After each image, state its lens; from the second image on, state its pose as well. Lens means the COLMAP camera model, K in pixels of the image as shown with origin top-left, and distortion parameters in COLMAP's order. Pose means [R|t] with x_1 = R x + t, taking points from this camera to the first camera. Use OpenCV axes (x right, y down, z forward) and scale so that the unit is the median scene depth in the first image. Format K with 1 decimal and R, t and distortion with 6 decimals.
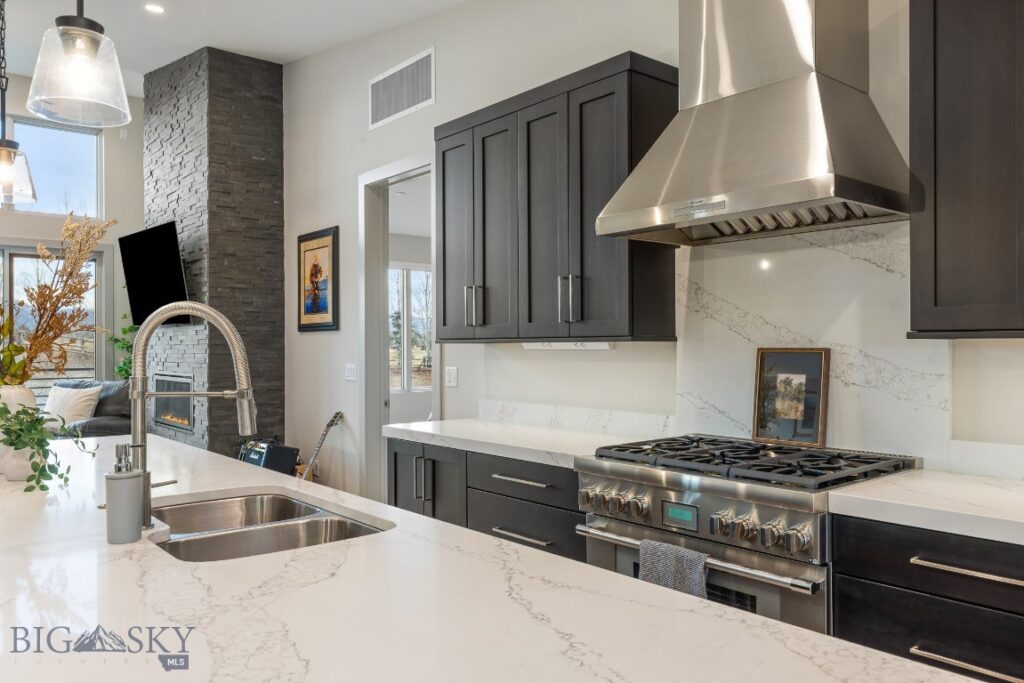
lens RADIAL K [[750.0, 0, 512.0], [0, 750.0, 341.5], [0, 0, 1]] dist [0.002045, 0.001478]
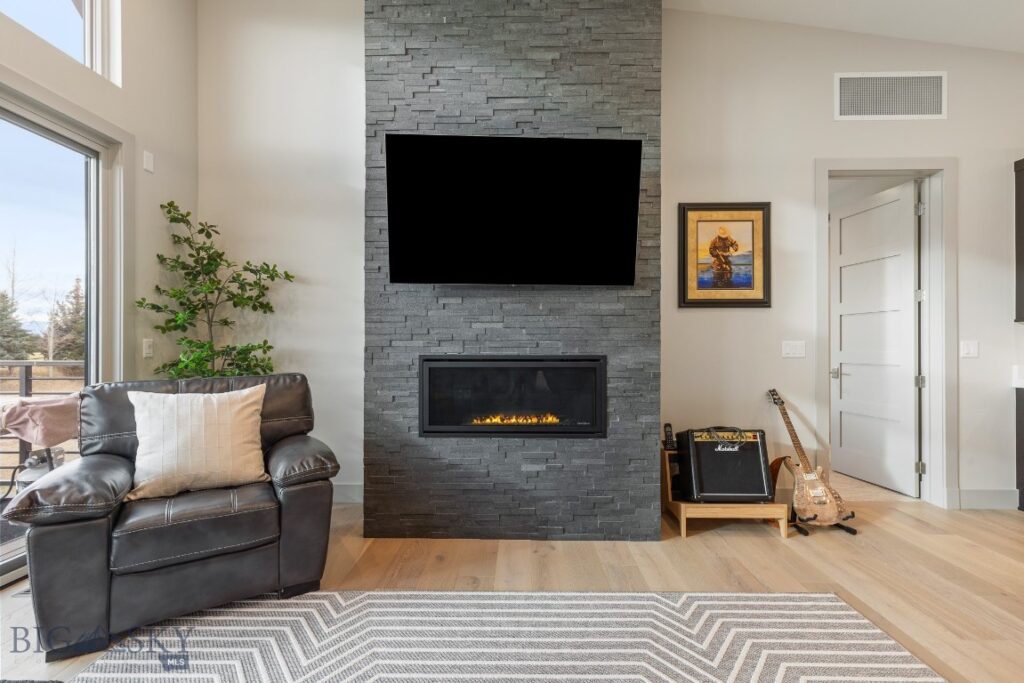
lens RADIAL K [[461.1, 0, 516.0], [0, 461.1, 344.5], [0, 0, 1]] dist [0.011915, 0.000193]
pose [[0.656906, 0.006058, 0.753948, -0.848426], [-0.005458, 0.999980, -0.003280, 0.035580], [-0.753953, -0.001961, 0.656926, 0.784455]]
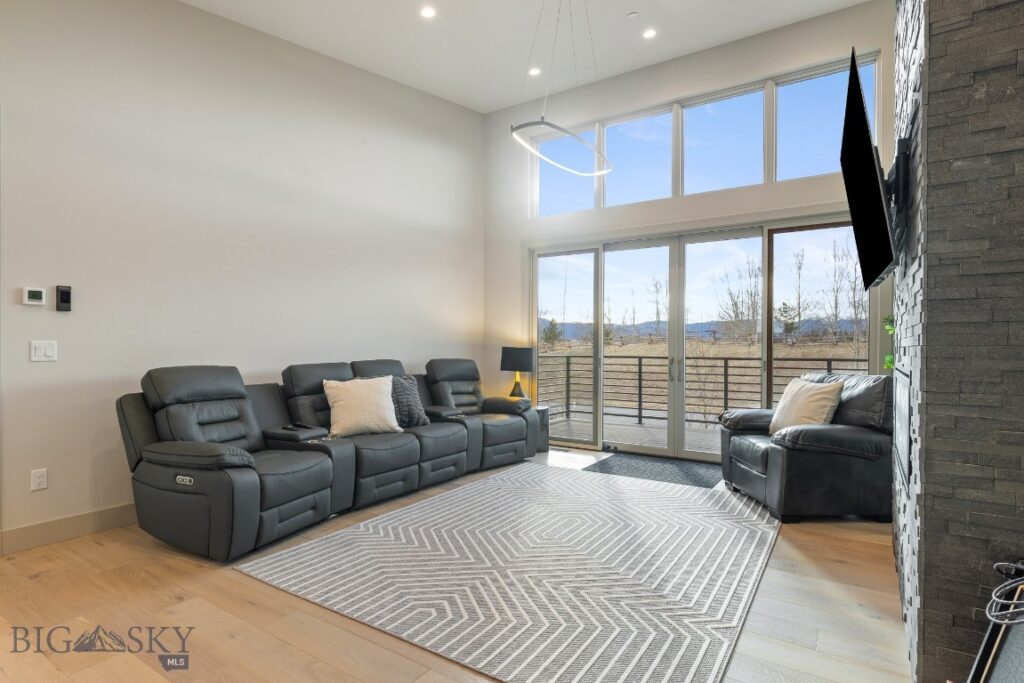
lens RADIAL K [[528.7, 0, 512.0], [0, 528.7, 341.5], [0, 0, 1]] dist [0.022984, 0.000007]
pose [[0.283436, -0.002753, -0.958987, -0.177211], [-0.000507, 0.999995, -0.003020, 0.027576], [0.958991, 0.001342, 0.283434, 0.679729]]
